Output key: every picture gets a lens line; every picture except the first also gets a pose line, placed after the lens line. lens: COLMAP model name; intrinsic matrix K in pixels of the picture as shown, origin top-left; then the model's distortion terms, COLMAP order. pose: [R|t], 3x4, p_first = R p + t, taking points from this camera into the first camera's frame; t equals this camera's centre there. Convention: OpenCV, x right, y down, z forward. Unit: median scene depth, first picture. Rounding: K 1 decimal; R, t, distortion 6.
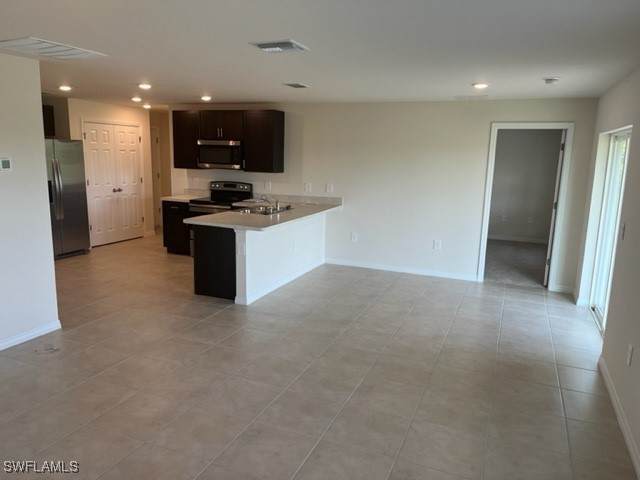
lens RADIAL K [[484.9, 0, 320.0], [0, 484.9, 240.0], [0, 0, 1]] dist [0.049327, -0.004806]
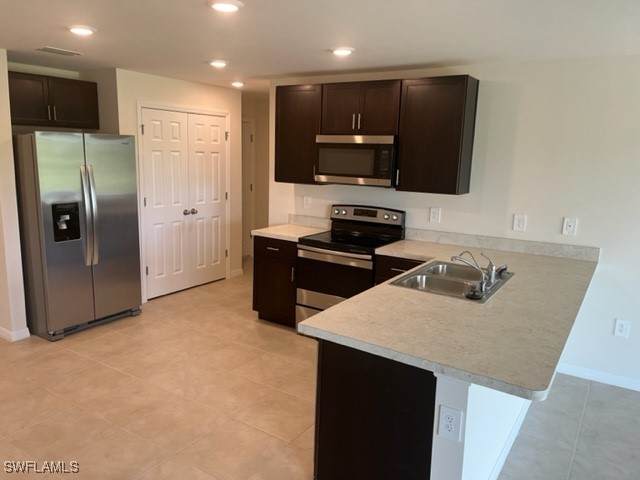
lens RADIAL K [[484.9, 0, 320.0], [0, 484.9, 240.0], [0, 0, 1]] dist [0.049327, -0.004806]
pose [[0.983437, 0.037293, -0.177375, -0.133348], [-0.037575, 0.999292, 0.001769, -0.077825], [0.177315, 0.004925, 0.984142, 0.415063]]
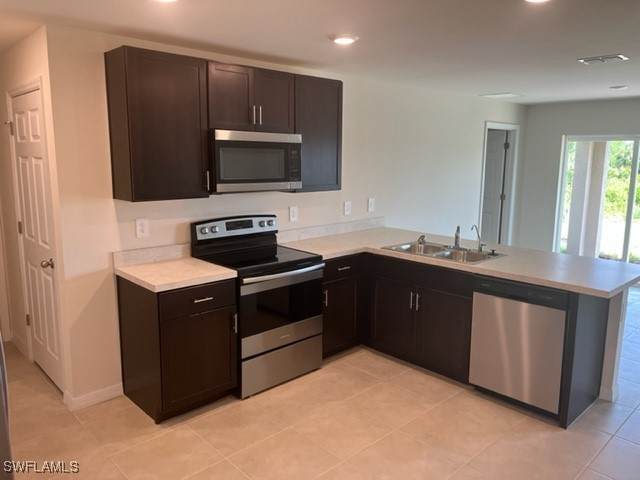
lens RADIAL K [[484.9, 0, 320.0], [0, 484.9, 240.0], [0, 0, 1]] dist [0.049327, -0.004806]
pose [[0.401559, -0.178891, 0.898192, -0.586933], [0.157267, 0.979639, 0.124802, -0.143852], [-0.902229, 0.091140, 0.421516, 0.720890]]
